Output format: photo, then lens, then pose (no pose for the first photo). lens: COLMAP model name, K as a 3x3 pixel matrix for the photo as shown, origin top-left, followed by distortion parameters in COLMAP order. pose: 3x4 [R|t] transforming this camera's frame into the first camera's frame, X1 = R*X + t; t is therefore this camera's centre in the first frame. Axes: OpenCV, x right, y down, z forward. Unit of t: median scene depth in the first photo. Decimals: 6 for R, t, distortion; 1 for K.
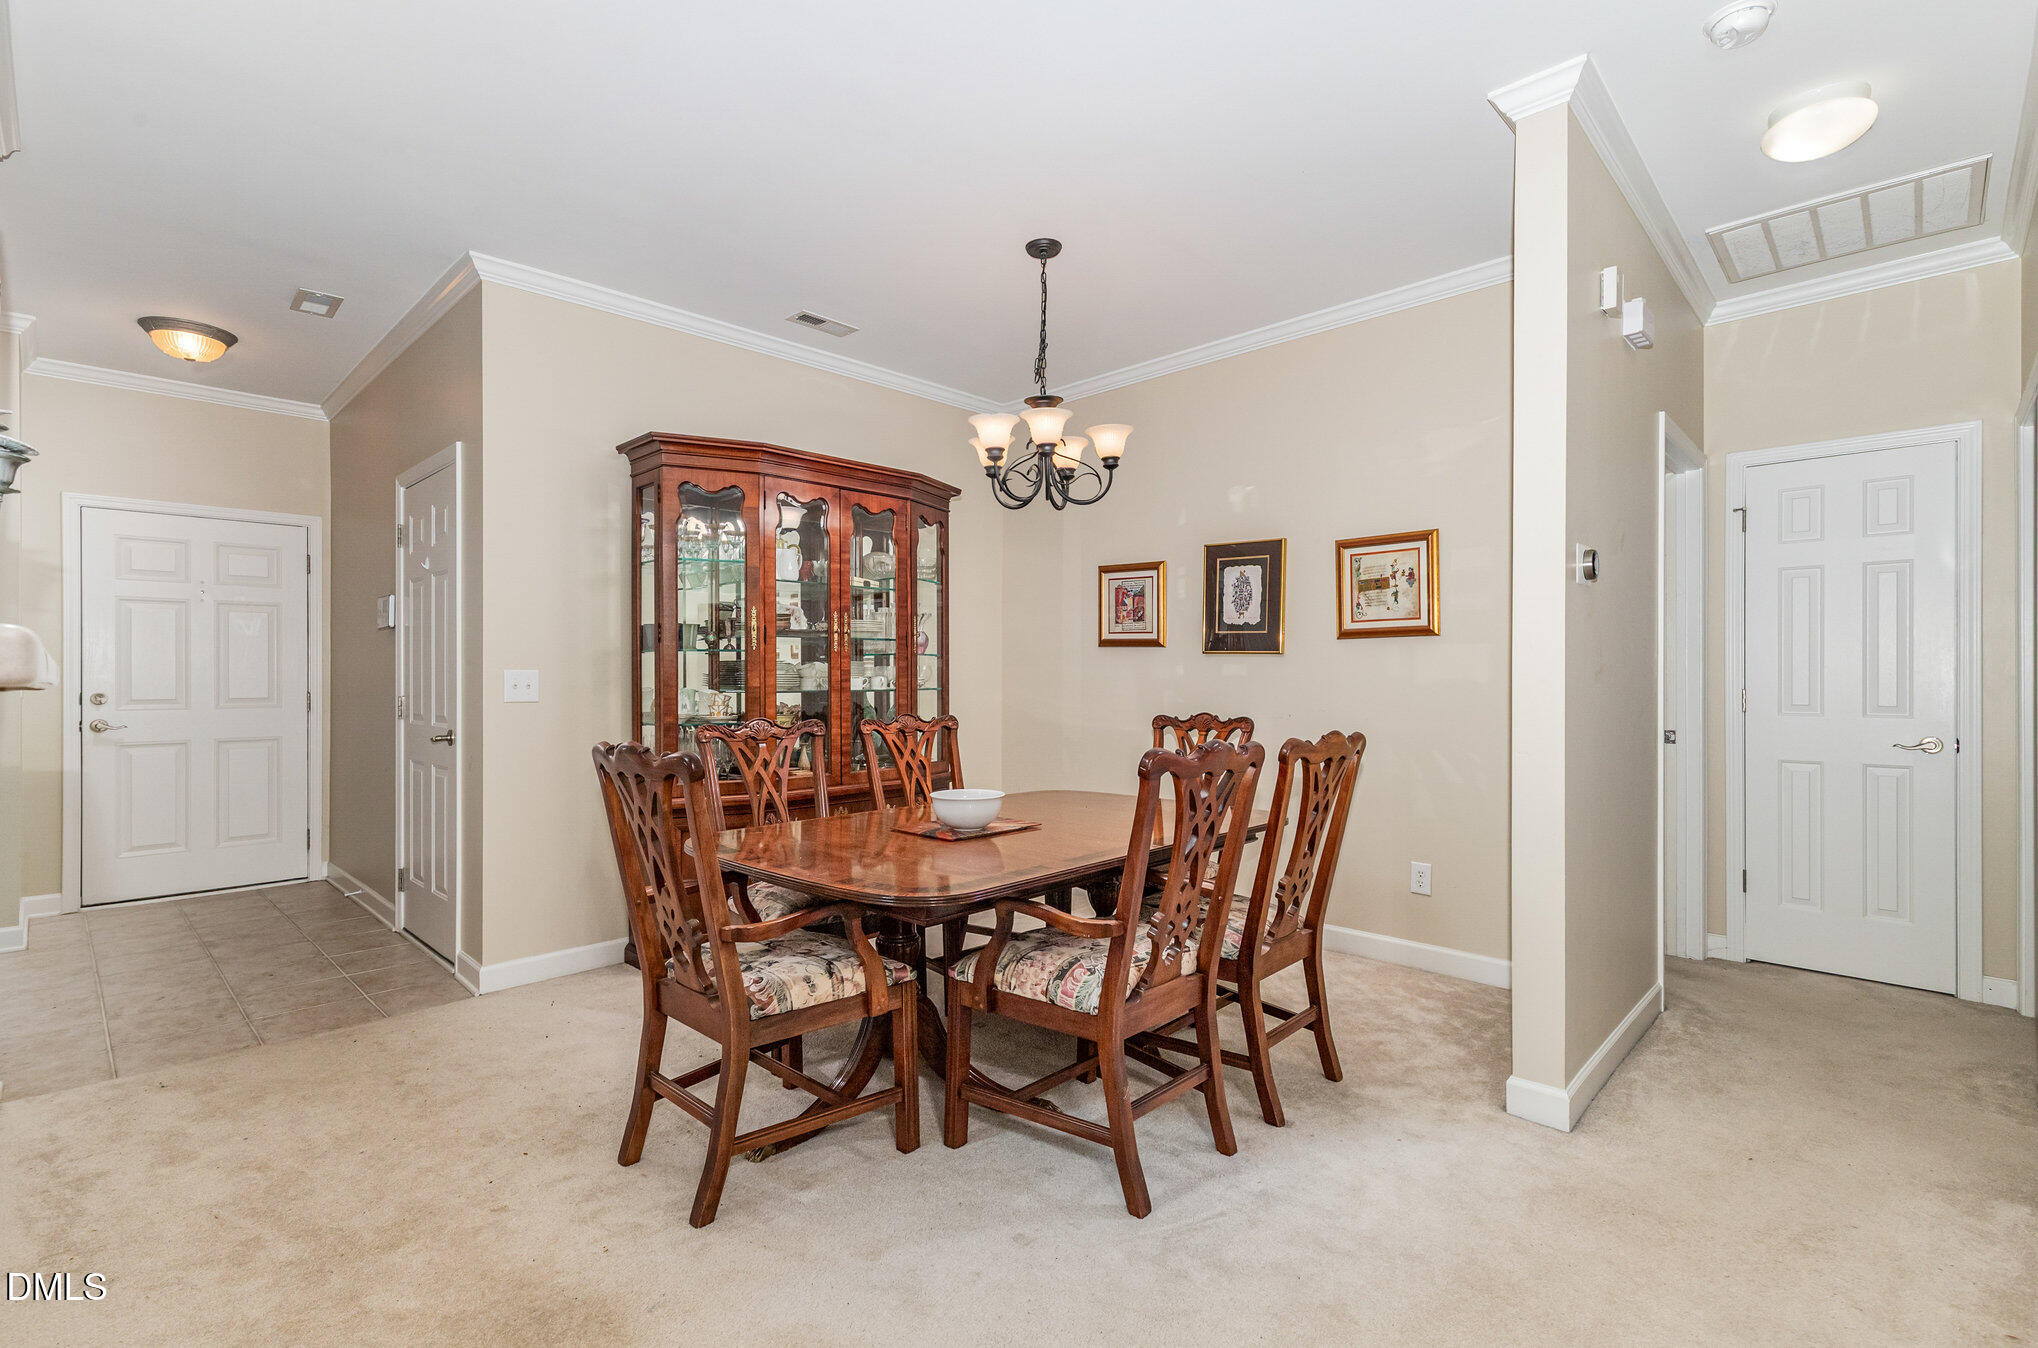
lens RADIAL K [[932.3, 0, 1019.0], [0, 932.3, 674.0], [0, 0, 1]] dist [0.003455, 0.000725]
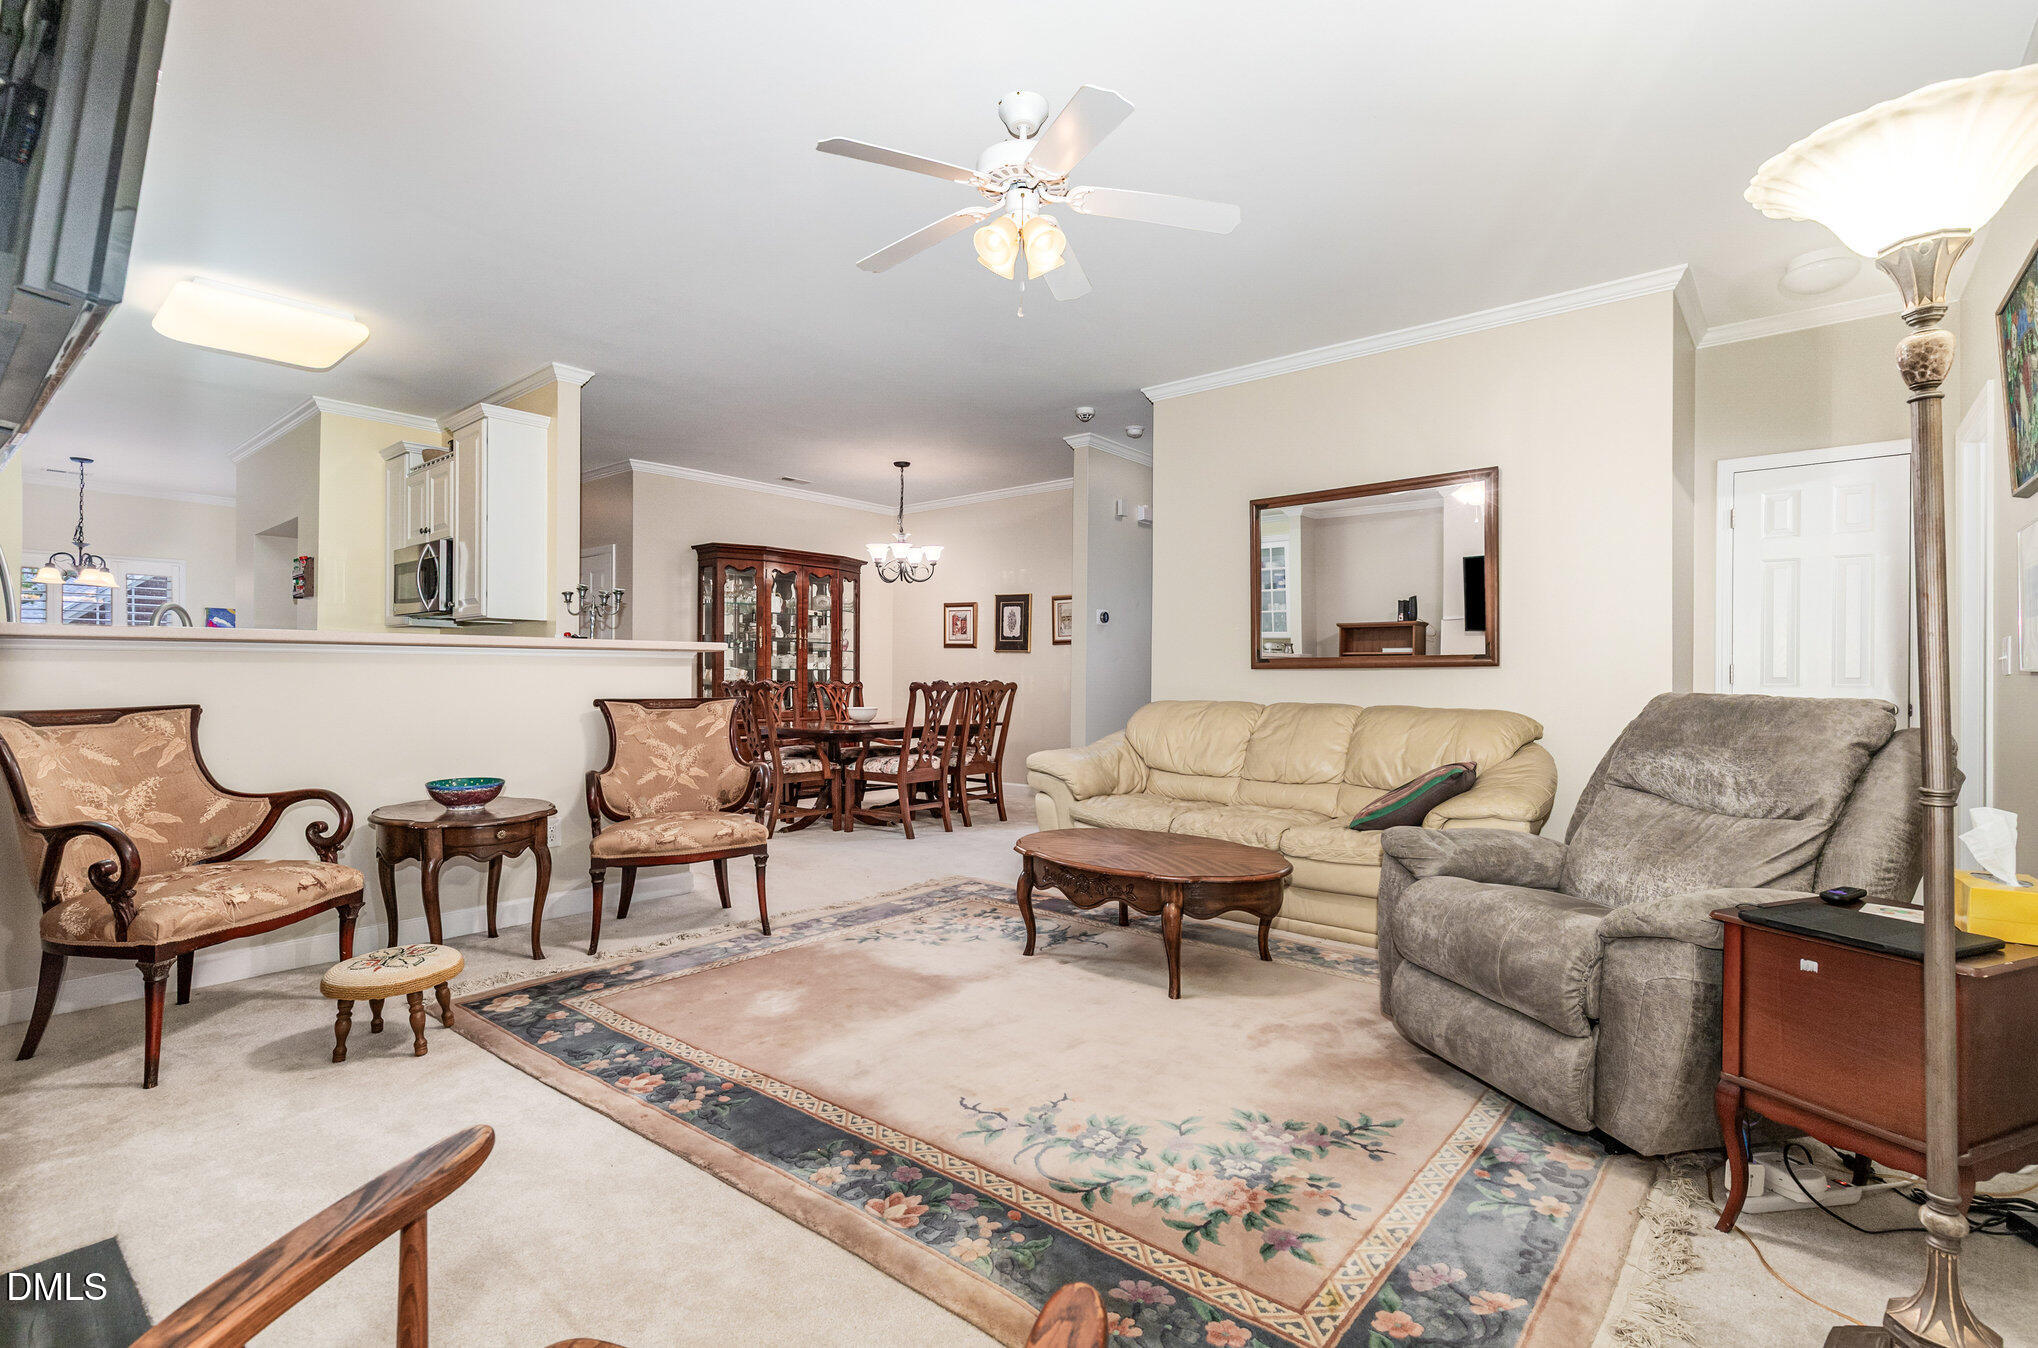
lens RADIAL K [[932.3, 0, 1019.0], [0, 932.3, 674.0], [0, 0, 1]] dist [0.003455, 0.000725]
pose [[0.996994, 0.005773, 0.077266, 0.102780], [-0.005776, 0.999983, -0.000194, 0.024000], [-0.077266, -0.000253, 0.997010, -0.916547]]
